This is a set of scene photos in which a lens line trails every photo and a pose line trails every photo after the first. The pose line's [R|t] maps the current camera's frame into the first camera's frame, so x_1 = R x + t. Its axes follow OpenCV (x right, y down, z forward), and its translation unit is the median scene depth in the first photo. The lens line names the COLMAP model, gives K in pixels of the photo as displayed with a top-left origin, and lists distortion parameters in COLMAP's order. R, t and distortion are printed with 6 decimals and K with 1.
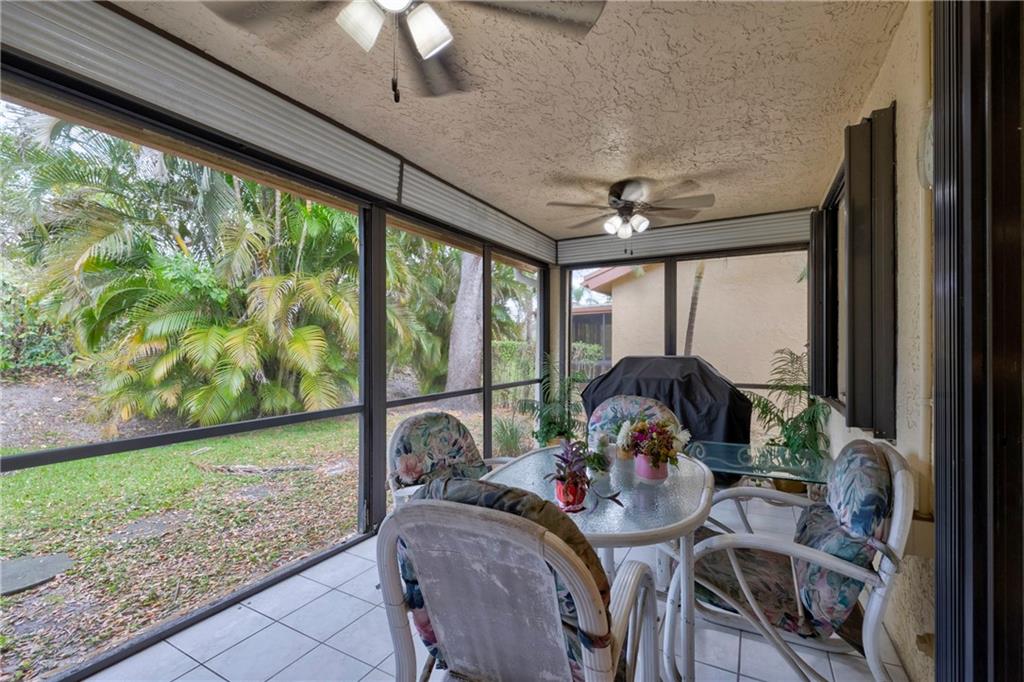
lens RADIAL K [[440.7, 0, 511.2], [0, 440.7, 340.2], [0, 0, 1]] dist [-0.002096, 0.000829]
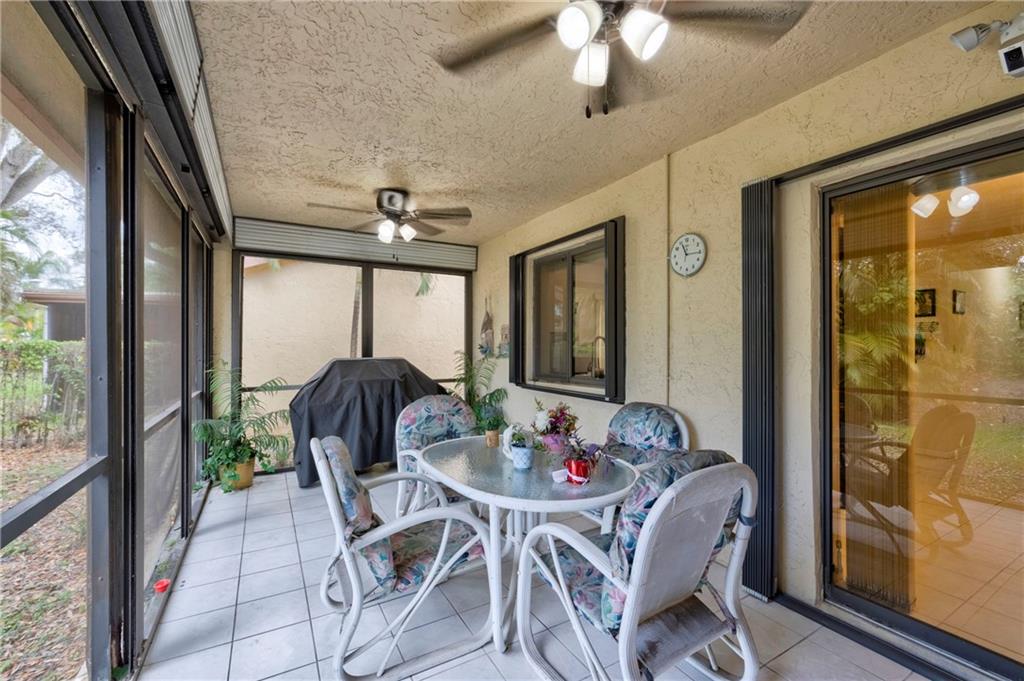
lens RADIAL K [[440.7, 0, 507.2], [0, 440.7, 342.3], [0, 0, 1]] dist [-0.002096, 0.000829]
pose [[0.523529, 0.006927, 0.851979, -0.415158], [-0.011485, 0.999933, -0.001073, -0.003610], [-0.851930, -0.009223, 0.523574, 0.209136]]
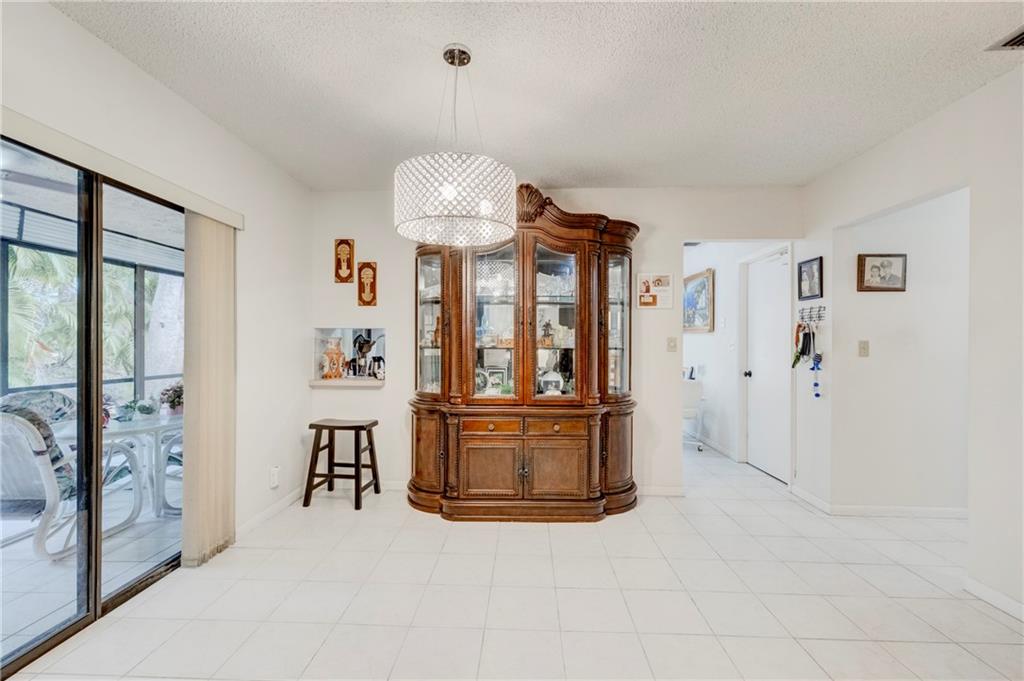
lens RADIAL K [[440.7, 0, 497.2], [0, 440.7, 338.3], [0, 0, 1]] dist [-0.002096, 0.000829]
pose [[0.906697, 0.003597, 0.421768, 0.432527], [-0.004786, 0.999987, 0.001761, -0.015957], [-0.421756, -0.003615, 0.906702, -0.721000]]
